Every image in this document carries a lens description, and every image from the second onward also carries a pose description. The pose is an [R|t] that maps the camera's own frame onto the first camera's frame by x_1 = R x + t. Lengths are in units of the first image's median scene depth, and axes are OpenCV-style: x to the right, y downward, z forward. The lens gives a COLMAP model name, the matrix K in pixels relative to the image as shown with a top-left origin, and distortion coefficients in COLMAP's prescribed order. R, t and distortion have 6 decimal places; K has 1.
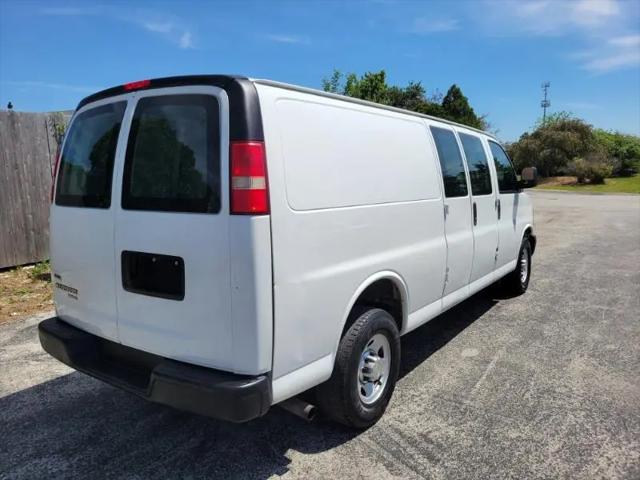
lens RADIAL K [[479.6, 0, 311.9], [0, 479.6, 237.1], [0, 0, 1]] dist [0.044454, -0.029687]
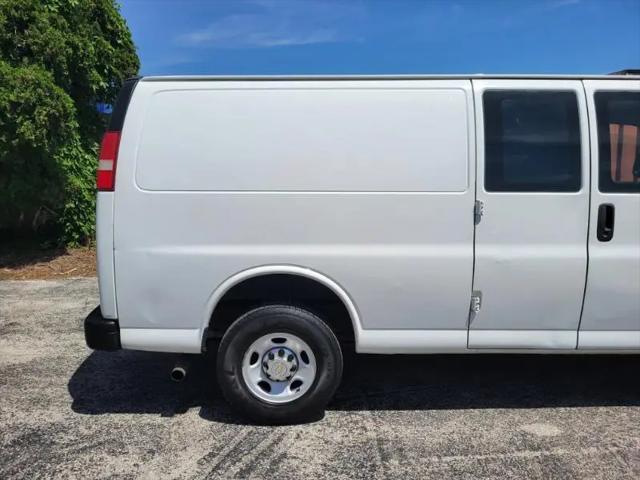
lens RADIAL K [[479.6, 0, 323.2], [0, 479.6, 244.6], [0, 0, 1]] dist [0.044454, -0.029687]
pose [[0.608144, 0.129240, -0.783235, 0.871938], [-0.101606, 0.991215, 0.084666, -0.051097], [0.787297, 0.028092, 0.615933, 0.481280]]
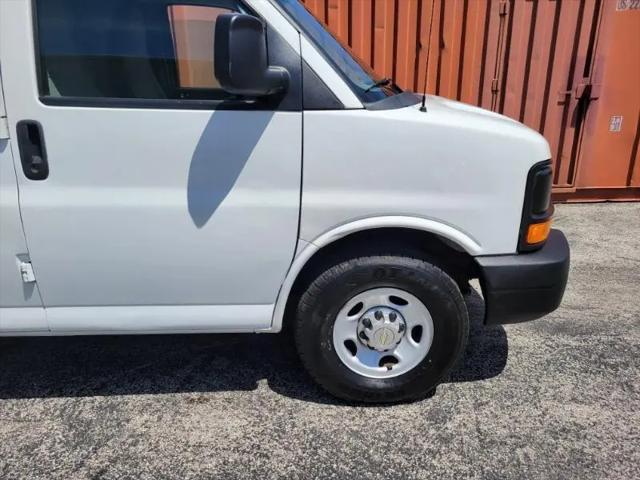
lens RADIAL K [[479.6, 0, 320.8], [0, 479.6, 242.4], [0, 0, 1]] dist [0.044454, -0.029687]
pose [[0.606100, 0.262597, -0.750790, 1.300016], [-0.098346, 0.961427, 0.256877, -0.170157], [0.789285, -0.081856, 0.608547, 1.542687]]
